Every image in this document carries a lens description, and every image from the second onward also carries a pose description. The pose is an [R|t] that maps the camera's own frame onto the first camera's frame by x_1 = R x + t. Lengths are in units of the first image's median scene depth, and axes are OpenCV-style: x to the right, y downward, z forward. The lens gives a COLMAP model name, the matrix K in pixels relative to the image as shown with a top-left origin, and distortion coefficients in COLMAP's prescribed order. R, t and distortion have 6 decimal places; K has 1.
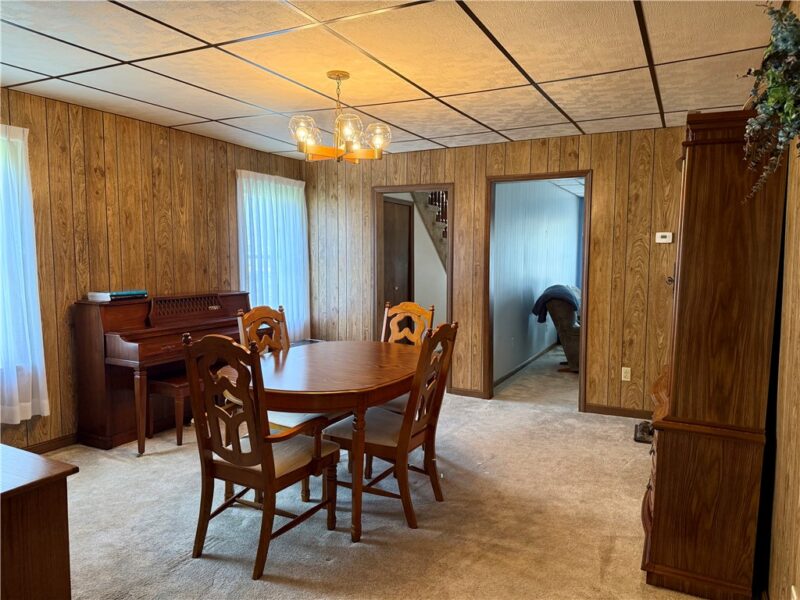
lens RADIAL K [[557.6, 0, 400.0], [0, 557.6, 300.0], [0, 0, 1]] dist [-0.000779, -0.001914]
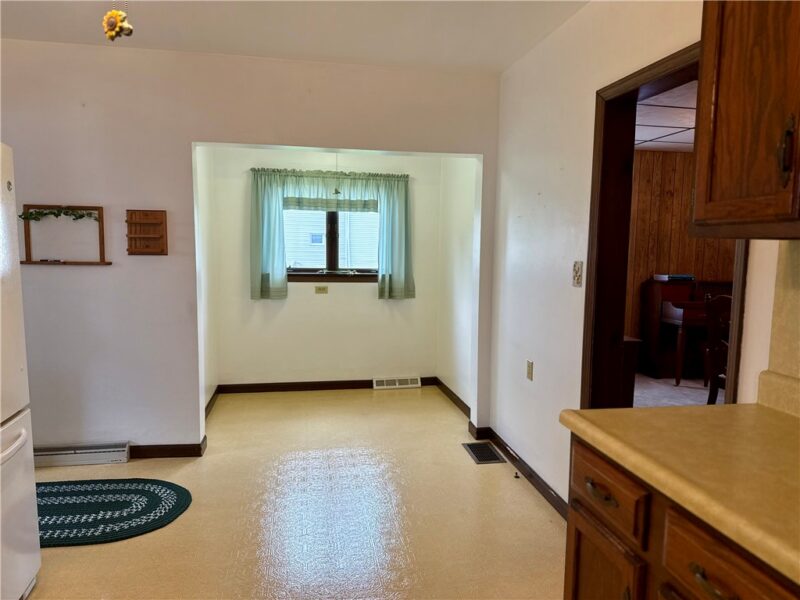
lens RADIAL K [[557.6, 0, 400.0], [0, 557.6, 300.0], [0, 0, 1]] dist [-0.000779, -0.001914]
pose [[0.591692, 0.083103, -0.801870, 0.255069], [-0.083758, 0.995627, 0.041380, 0.051563], [0.801801, 0.042679, 0.596065, -0.458896]]
